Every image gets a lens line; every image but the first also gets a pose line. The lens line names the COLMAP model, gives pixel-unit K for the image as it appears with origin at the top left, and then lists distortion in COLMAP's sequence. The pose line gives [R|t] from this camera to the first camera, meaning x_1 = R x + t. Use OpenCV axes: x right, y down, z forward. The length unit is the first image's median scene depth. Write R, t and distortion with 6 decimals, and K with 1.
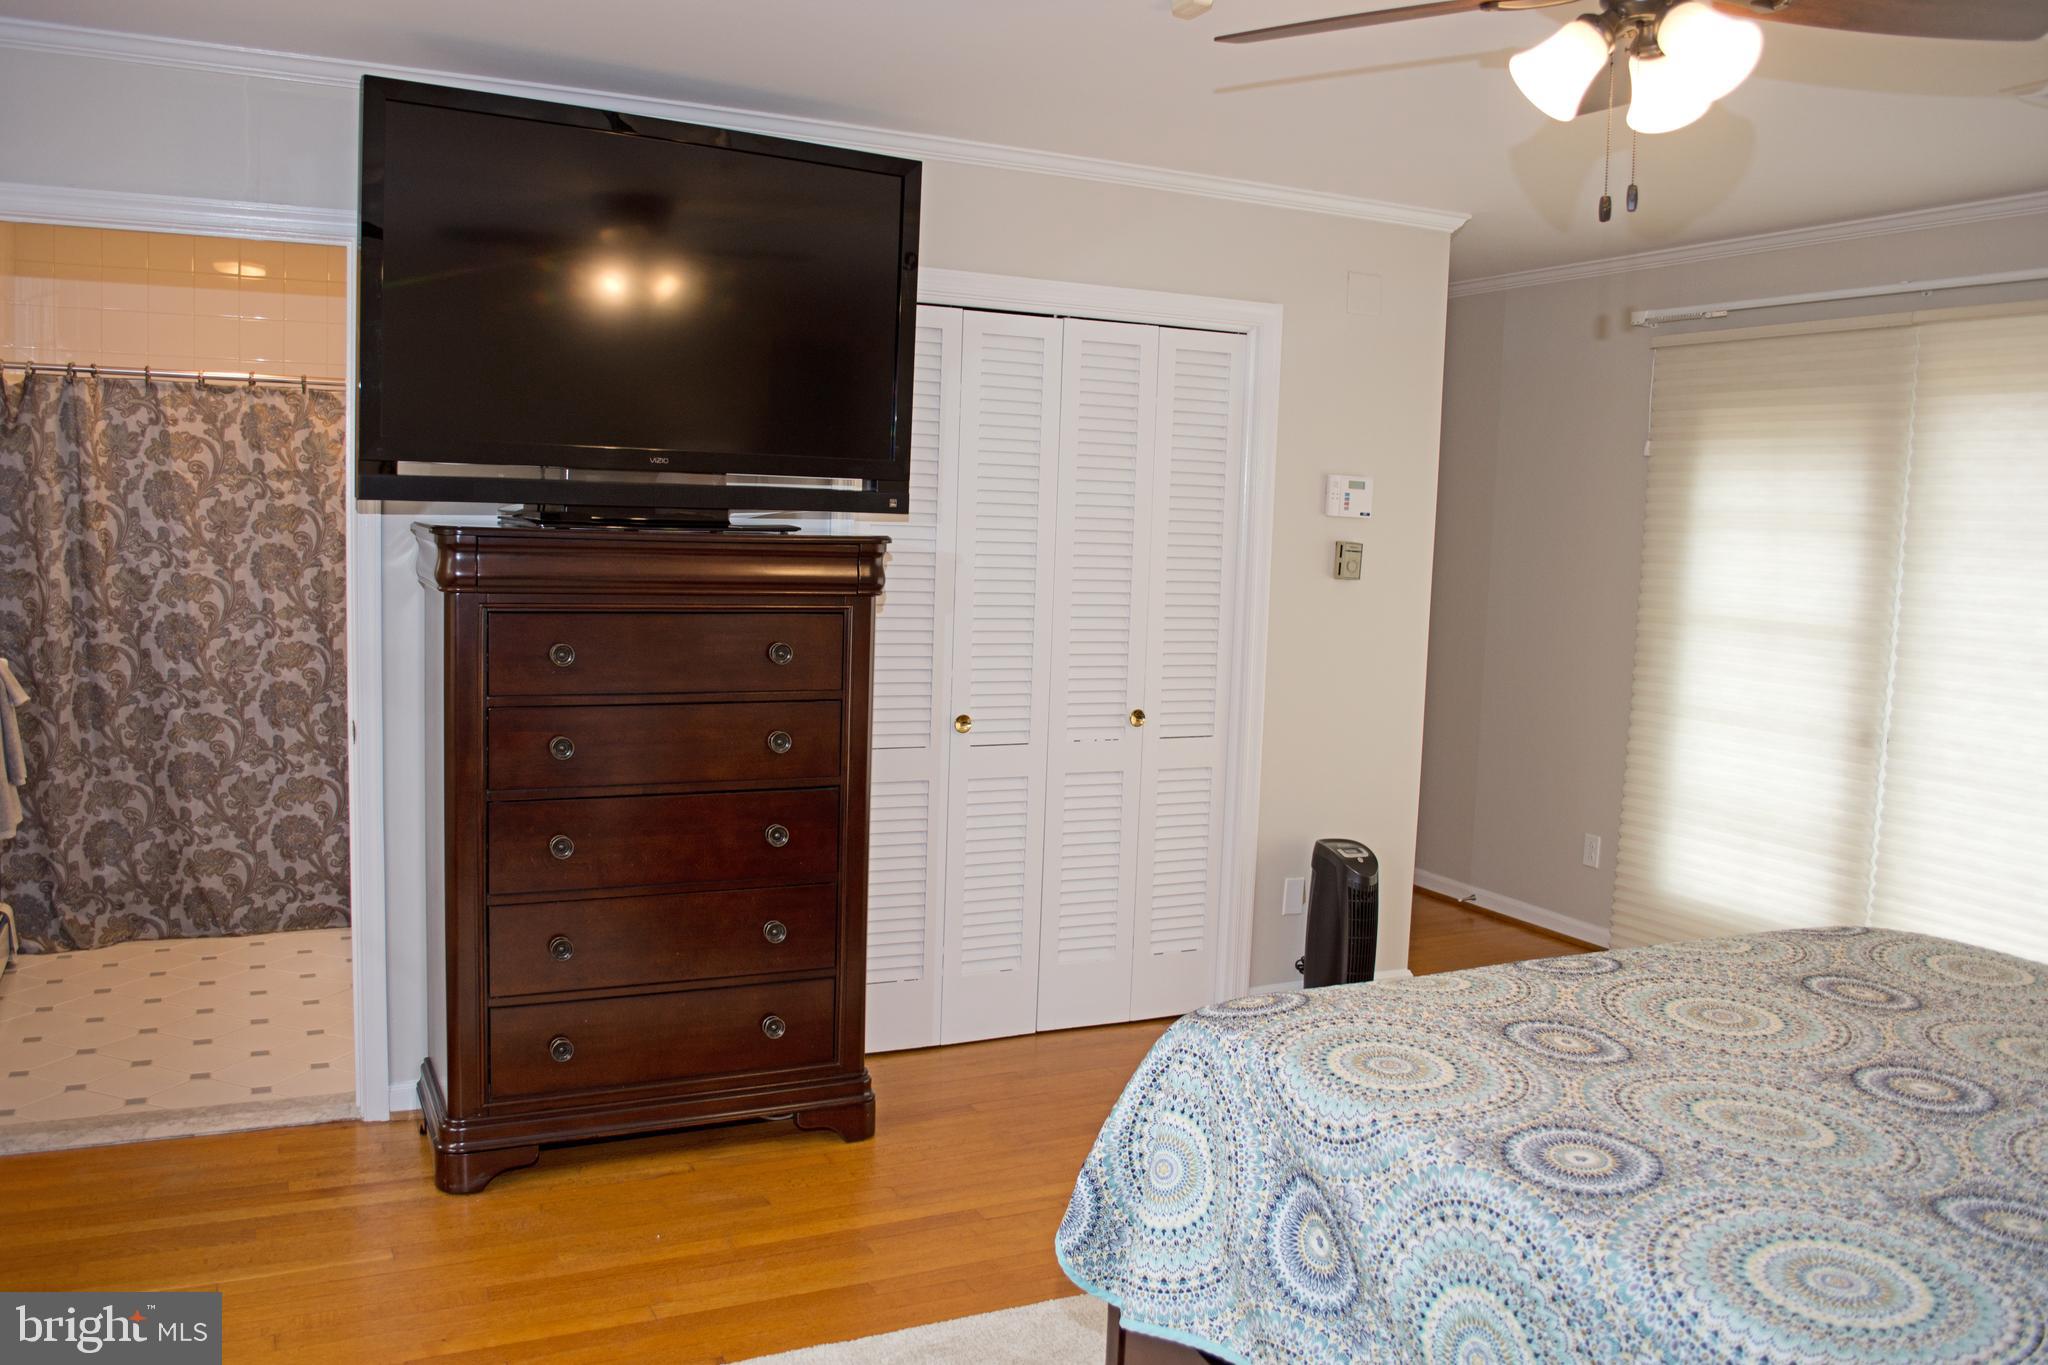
lens RADIAL K [[1628.7, 0, 1015.4], [0, 1628.7, 674.6], [0, 0, 1]] dist [-0.082810, 0.012641]
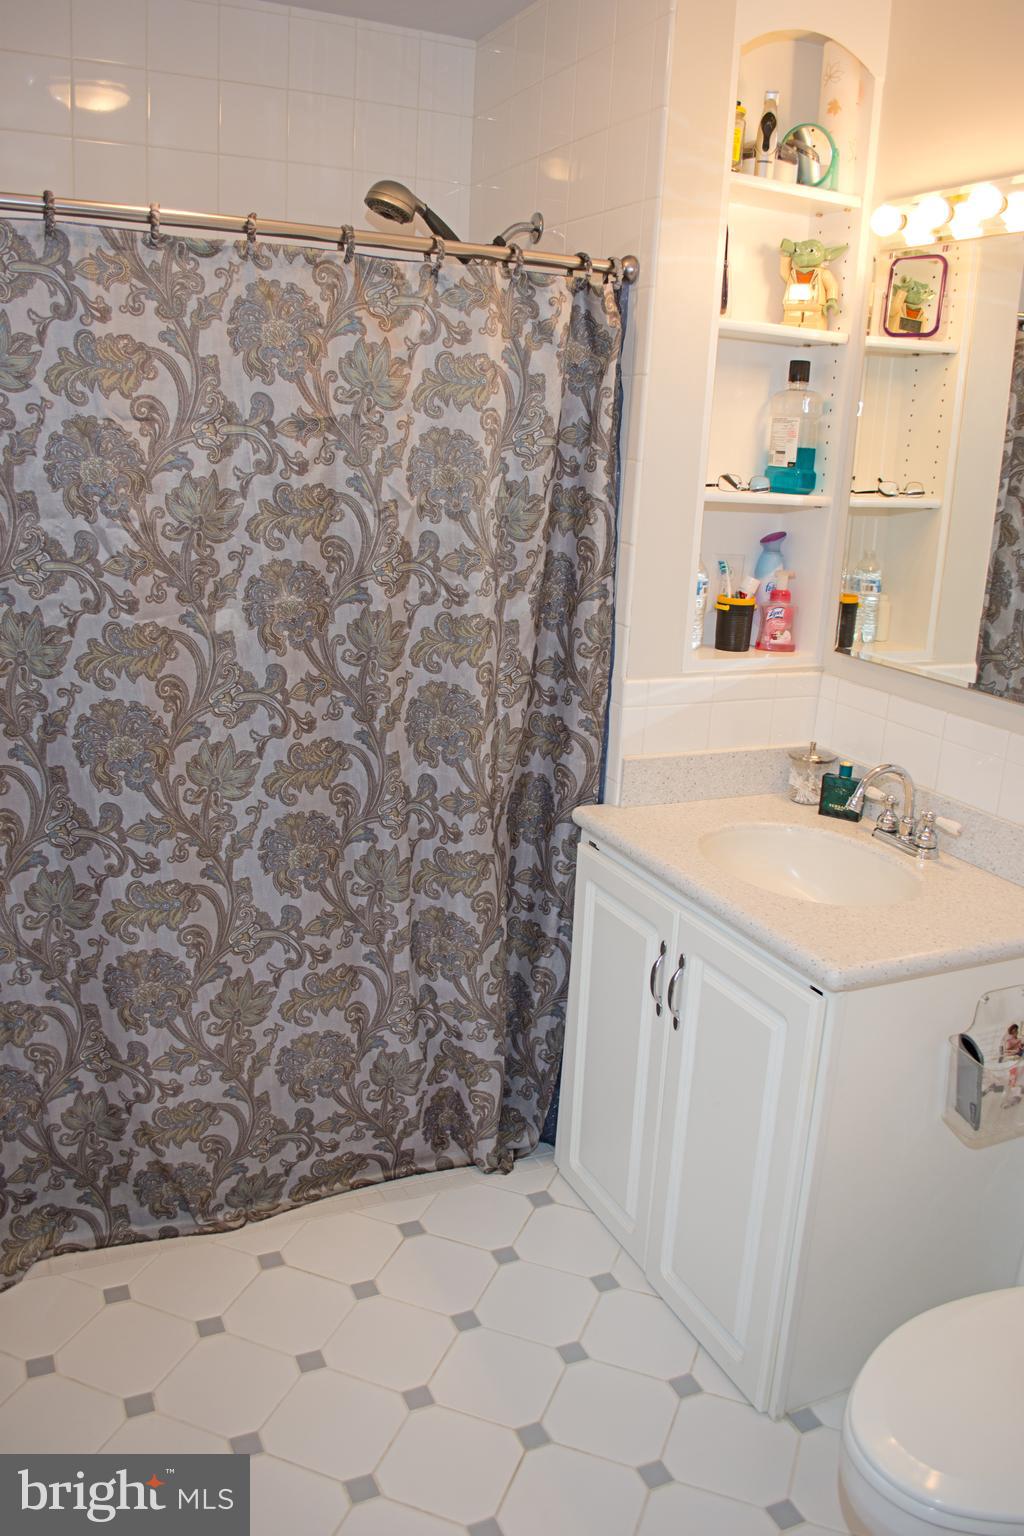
lens RADIAL K [[1221.5, 0, 524.9], [0, 1221.5, 770.3], [0, 0, 1]] dist [-0.082810, 0.012641]
pose [[0.999493, 0.019563, -0.025134, -0.378365], [-0.015295, 0.987001, 0.159985, -0.079692], [0.027937, -0.159519, 0.986799, 0.605474]]
